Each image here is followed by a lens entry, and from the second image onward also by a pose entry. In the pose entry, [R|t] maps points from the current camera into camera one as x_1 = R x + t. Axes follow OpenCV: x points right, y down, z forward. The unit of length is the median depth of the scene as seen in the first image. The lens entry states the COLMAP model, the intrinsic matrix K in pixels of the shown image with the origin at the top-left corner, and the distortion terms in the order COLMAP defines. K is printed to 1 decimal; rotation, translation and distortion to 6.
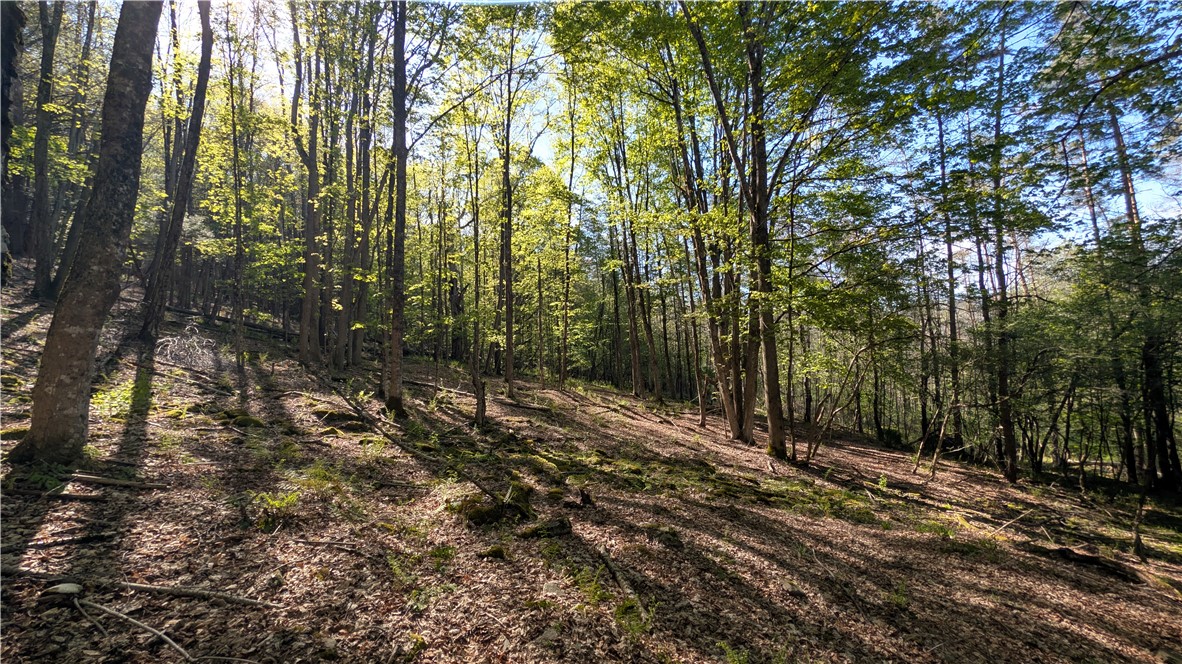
lens RADIAL K [[450.5, 0, 590.8], [0, 450.5, 330.0], [0, 0, 1]] dist [0.000437, -0.000033]
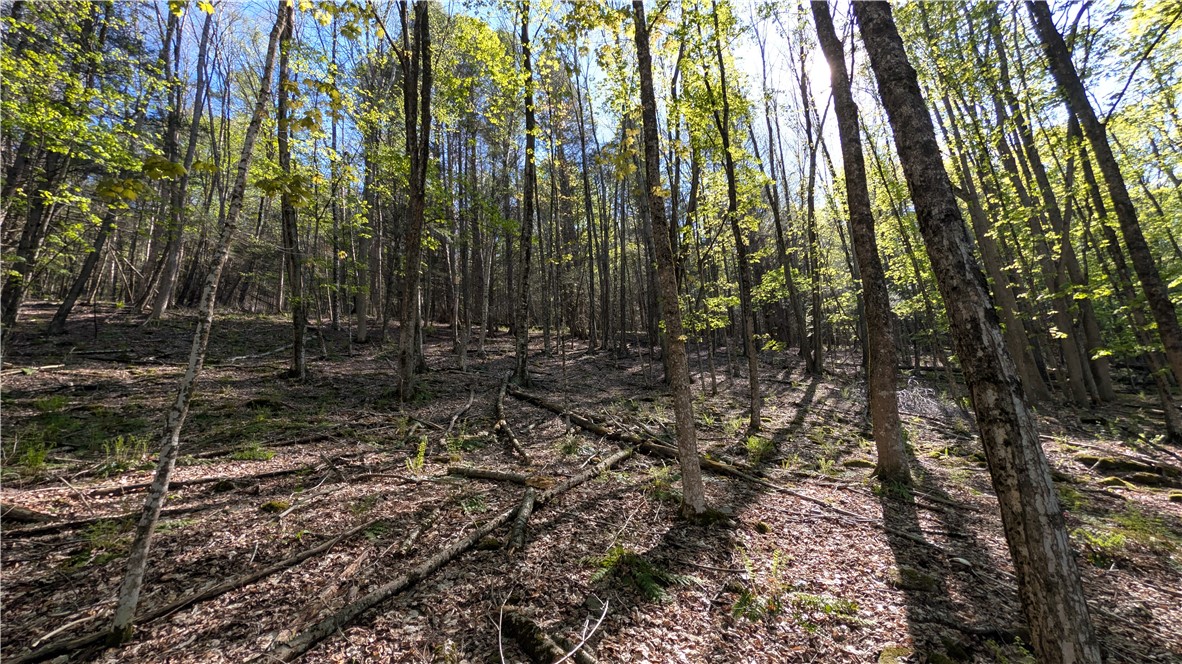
lens RADIAL K [[450.5, 0, 590.7], [0, 450.5, 333.6], [0, 0, 1]] dist [0.000437, -0.000033]
pose [[0.250849, -0.221805, -0.942272, 0.034526], [0.134176, 0.971967, -0.193075, -0.013981], [0.958682, -0.077997, 0.273578, -0.138271]]
